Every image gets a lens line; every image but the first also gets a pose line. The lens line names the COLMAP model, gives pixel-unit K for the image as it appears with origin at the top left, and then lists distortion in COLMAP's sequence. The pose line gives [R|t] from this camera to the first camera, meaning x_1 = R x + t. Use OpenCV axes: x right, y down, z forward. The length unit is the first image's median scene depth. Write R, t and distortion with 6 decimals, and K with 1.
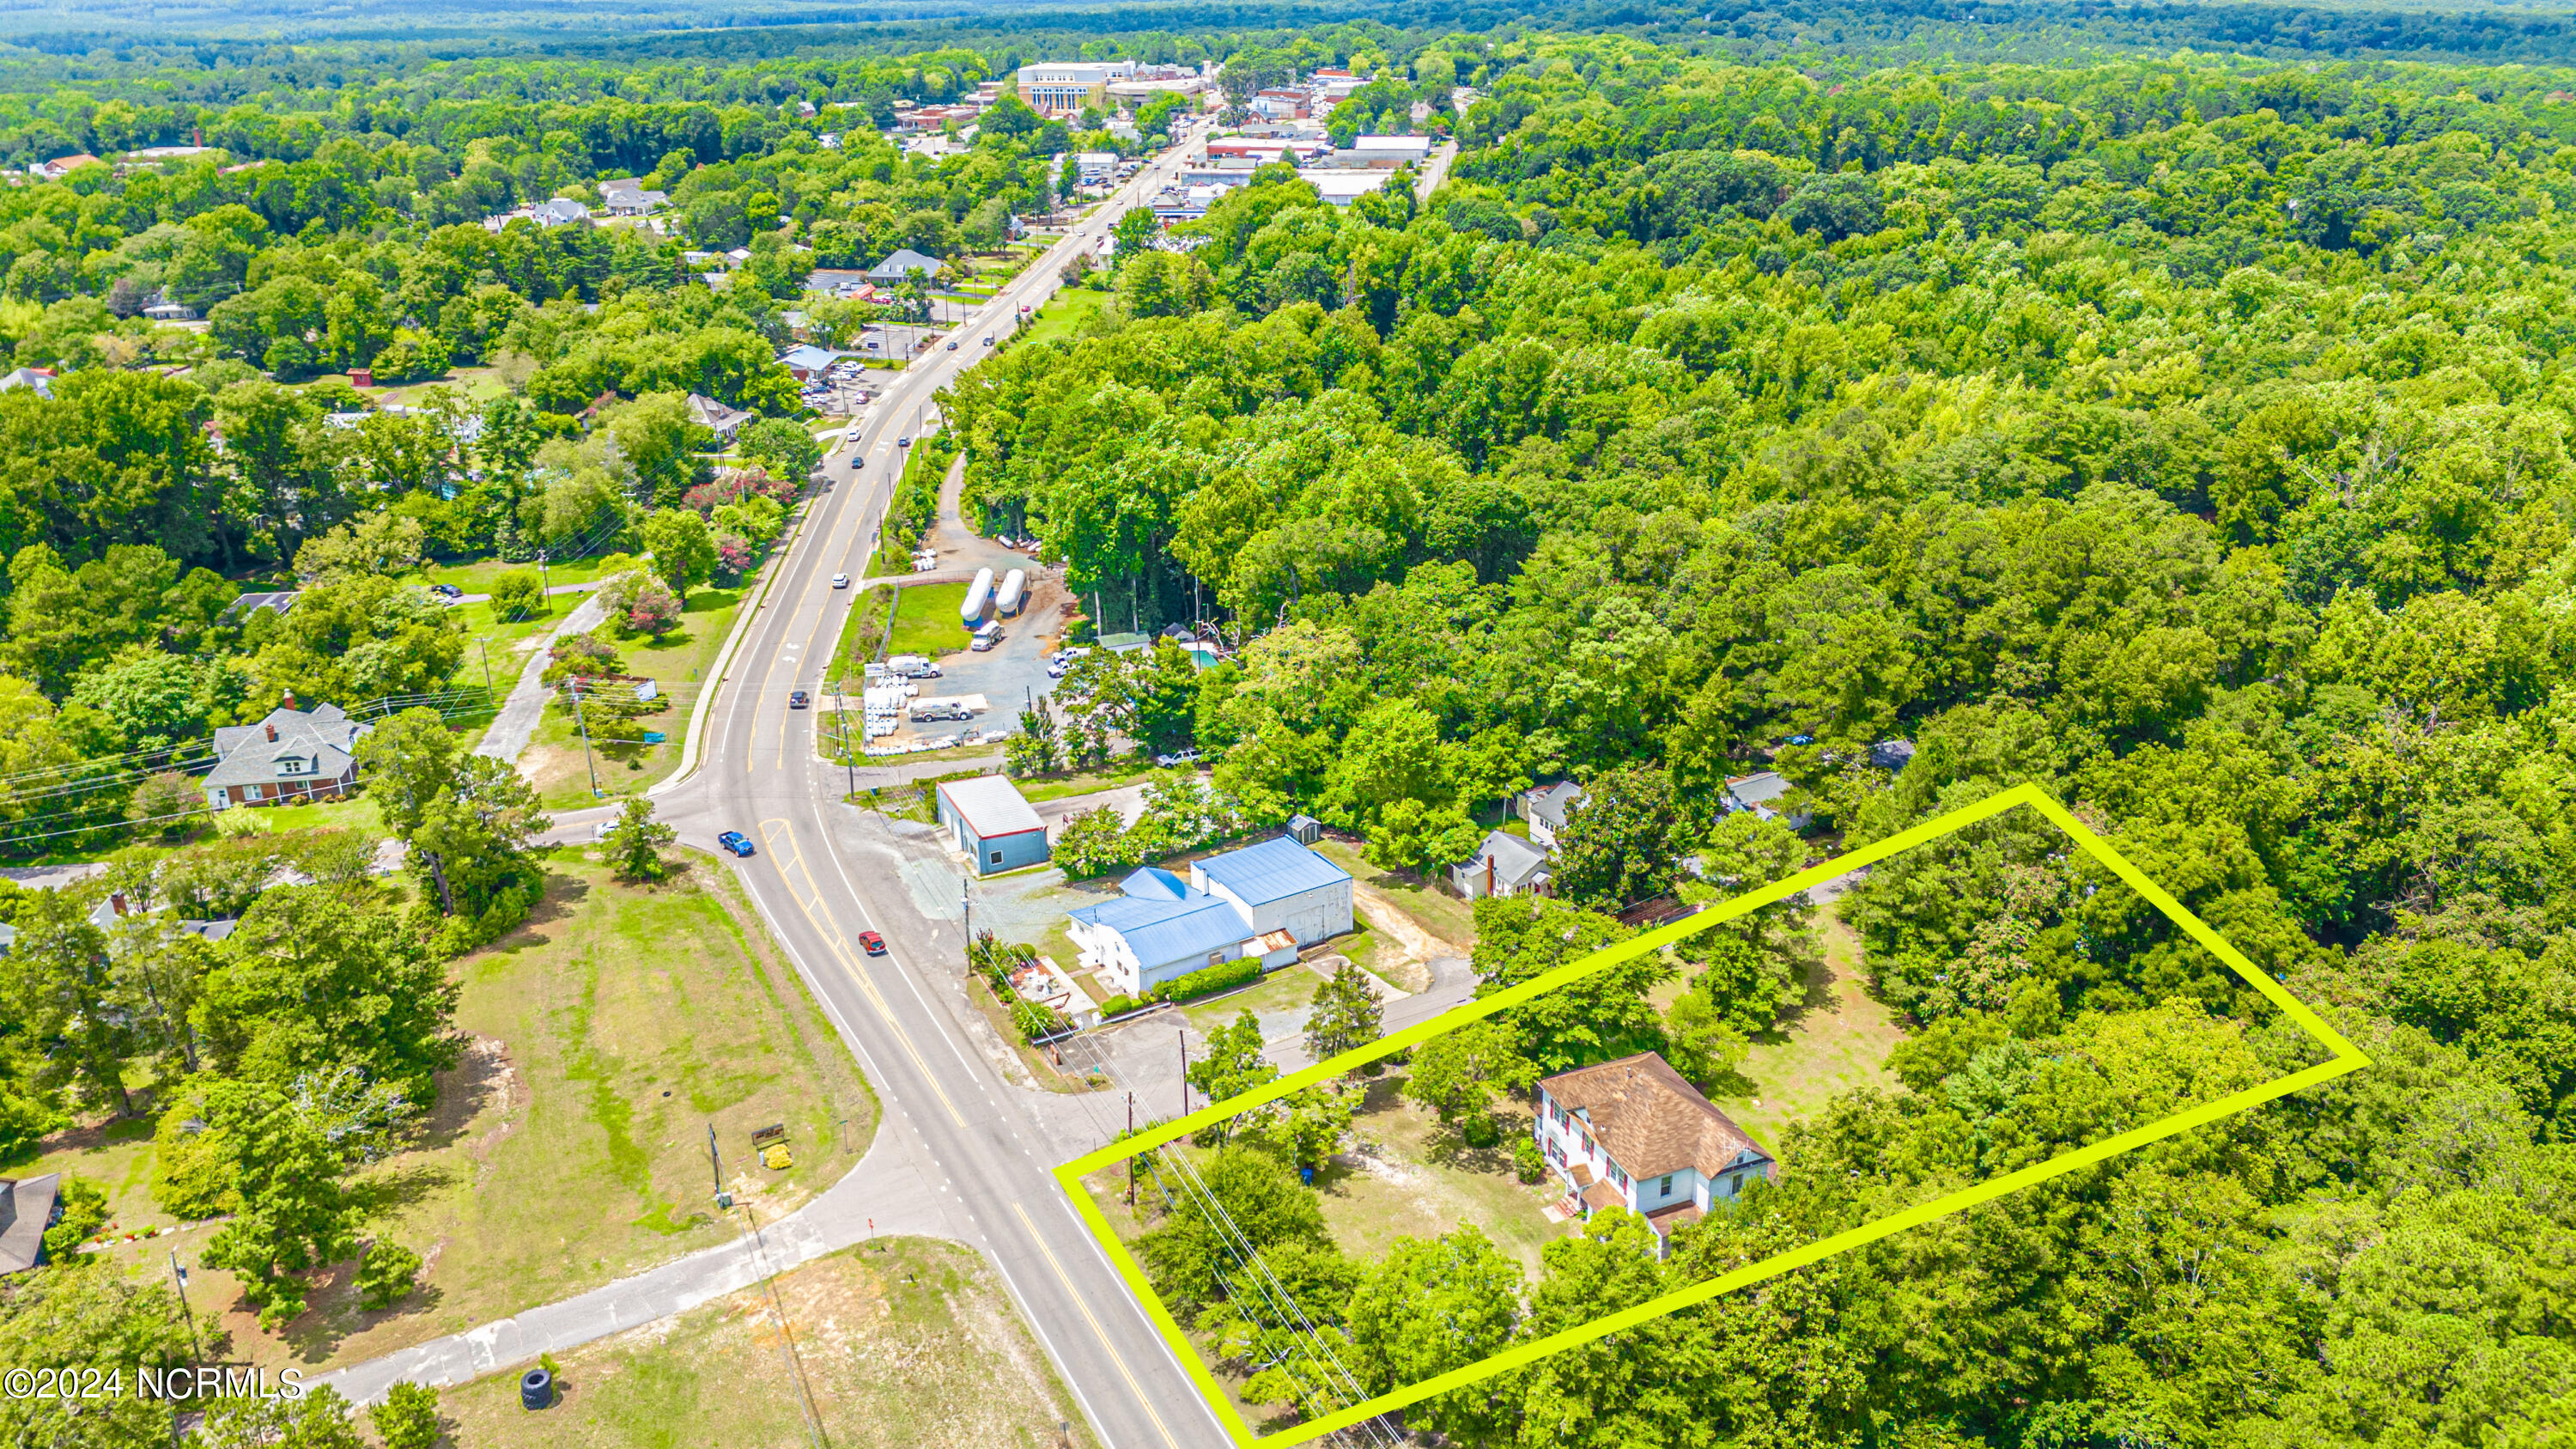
lens RADIAL K [[1917.0, 0, 1290.2], [0, 1917.0, 739.8], [0, 0, 1]] dist [0.067031, -0.071771]
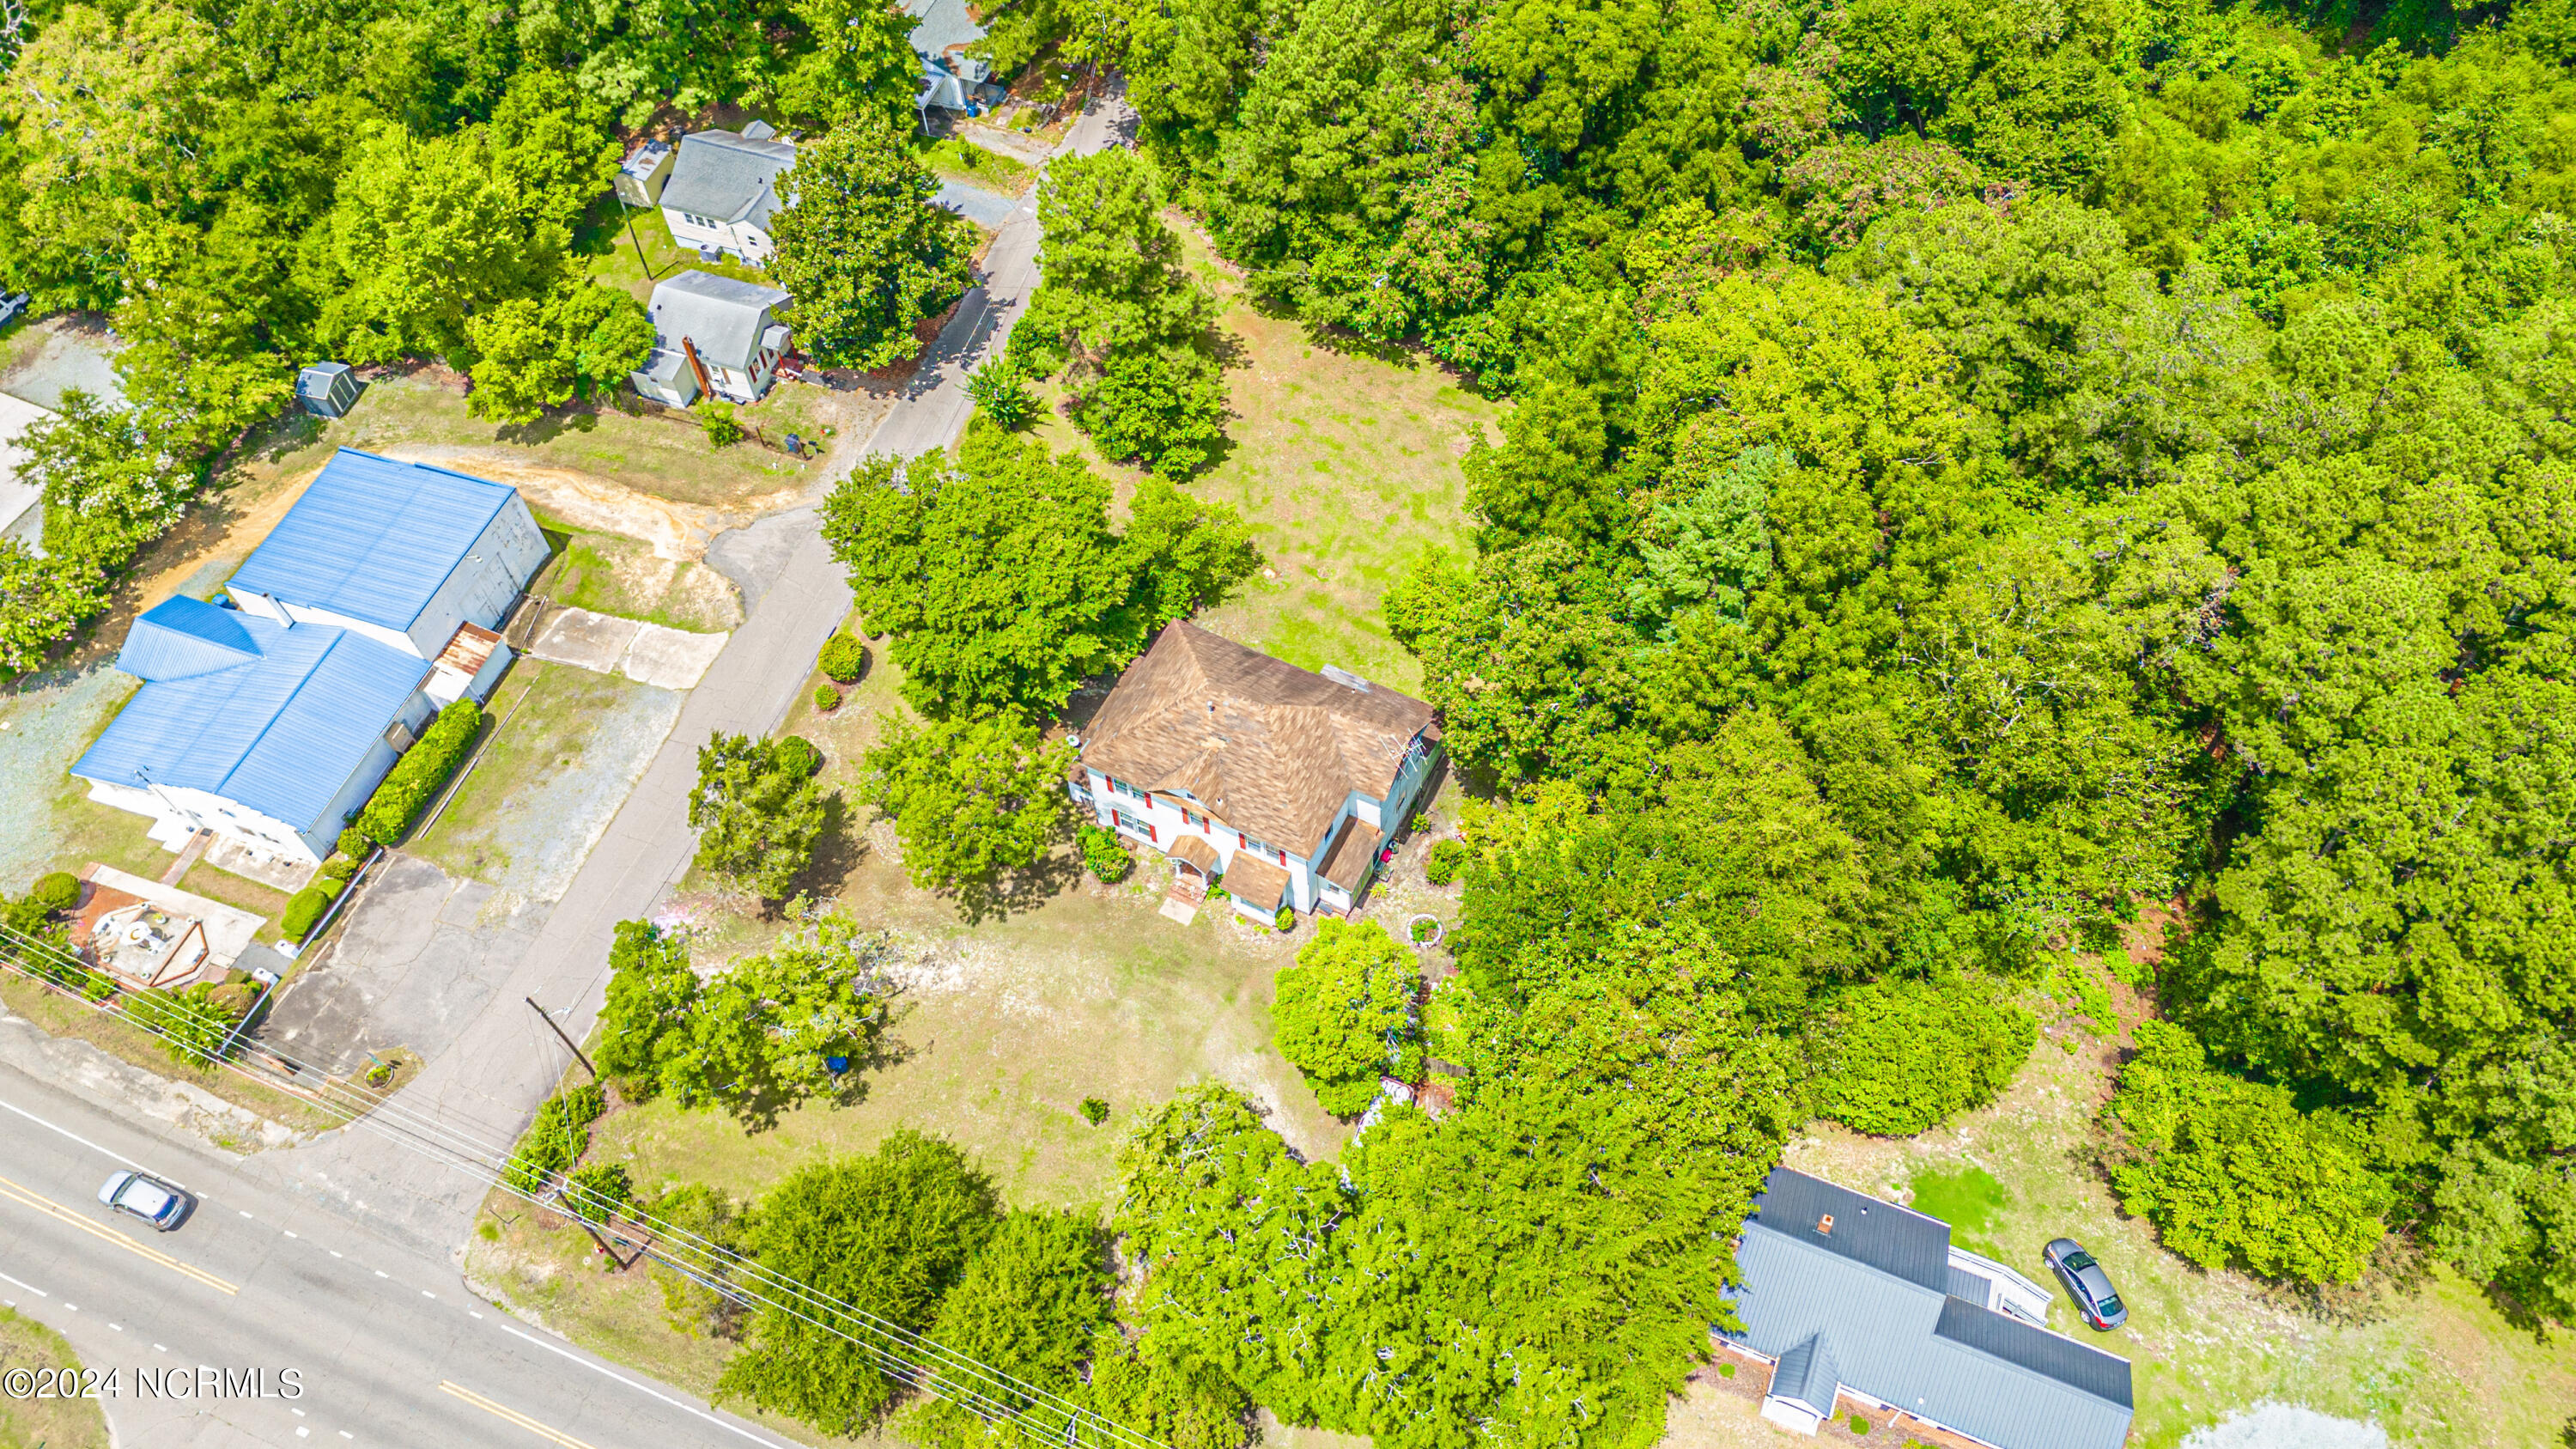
lens RADIAL K [[1917.0, 0, 1290.2], [0, 1917.0, 739.8], [0, 0, 1]] dist [0.067031, -0.071771]
pose [[0.769616, -0.529137, 0.357359, -0.039826], [0.255491, 0.768124, 0.587119, -0.163486], [-0.585163, -0.360554, 0.726351, 0.382021]]
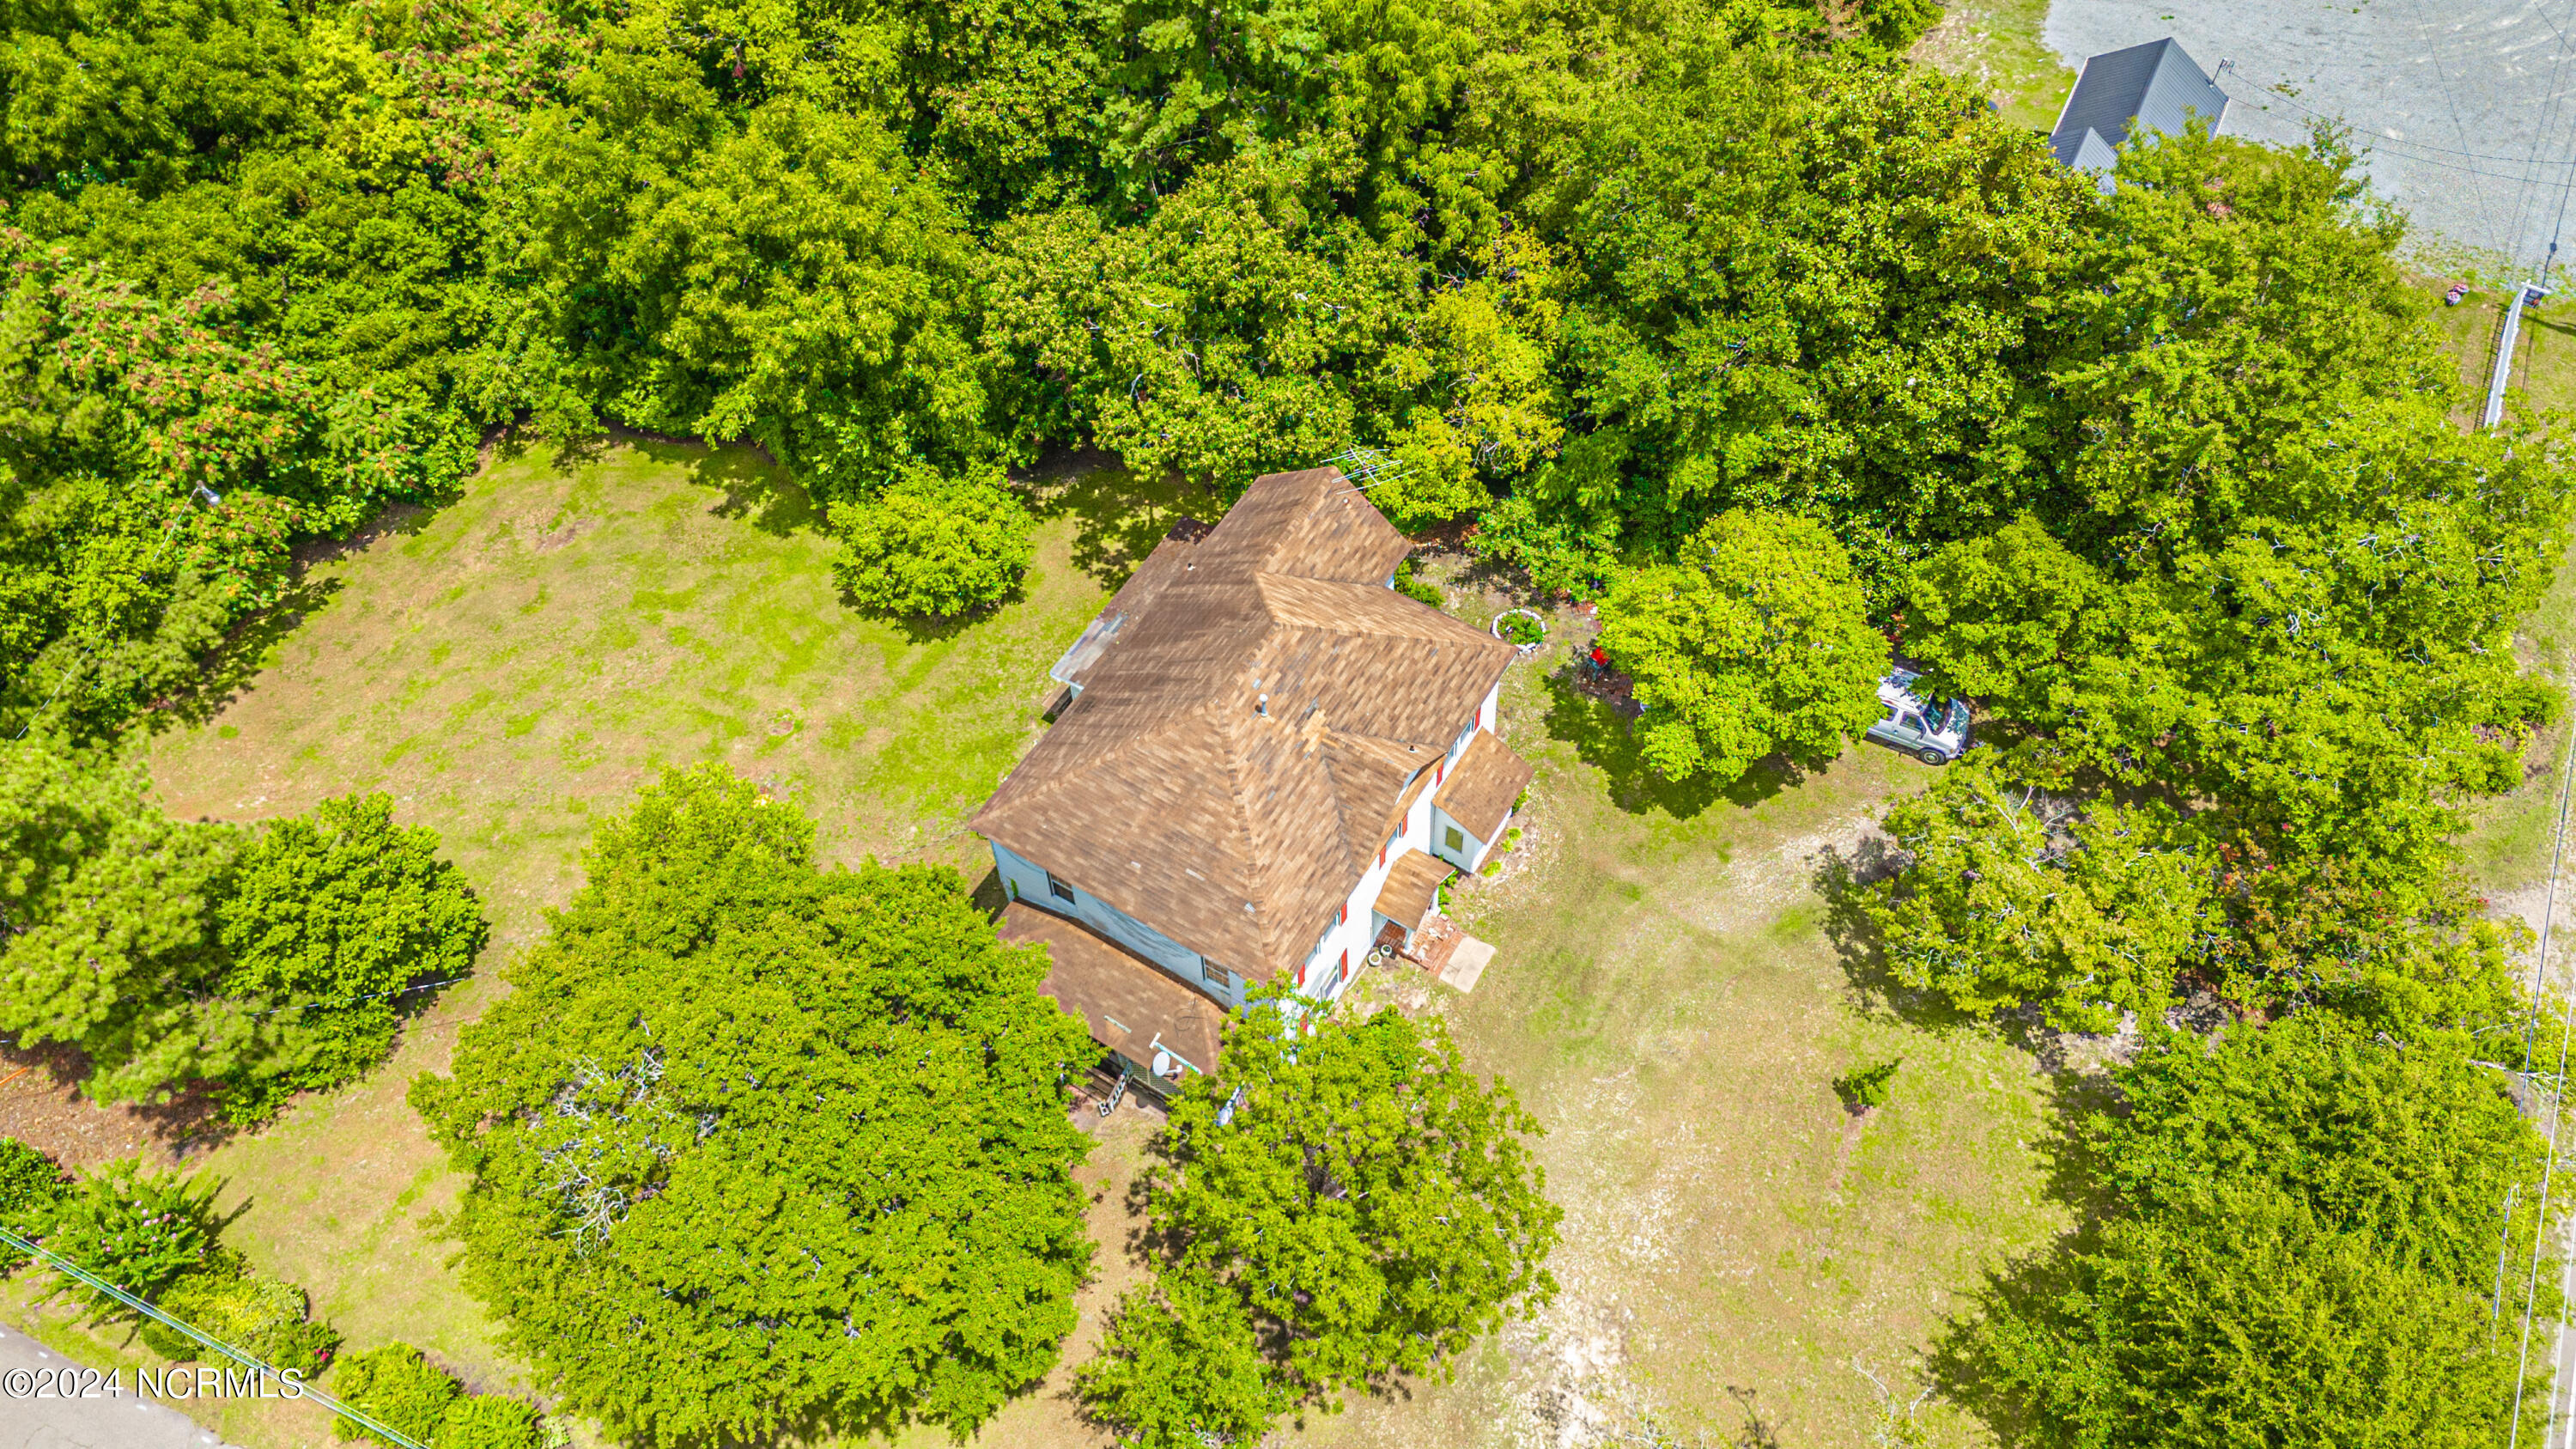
lens RADIAL K [[1917.0, 0, 1290.2], [0, 1917.0, 739.8], [0, 0, 1]] dist [0.067031, -0.071771]
pose [[-0.580399, -0.645383, 0.496606, -0.011712], [0.334297, 0.367246, 0.867972, -0.112127], [-0.742551, 0.669784, 0.002601, 0.773890]]
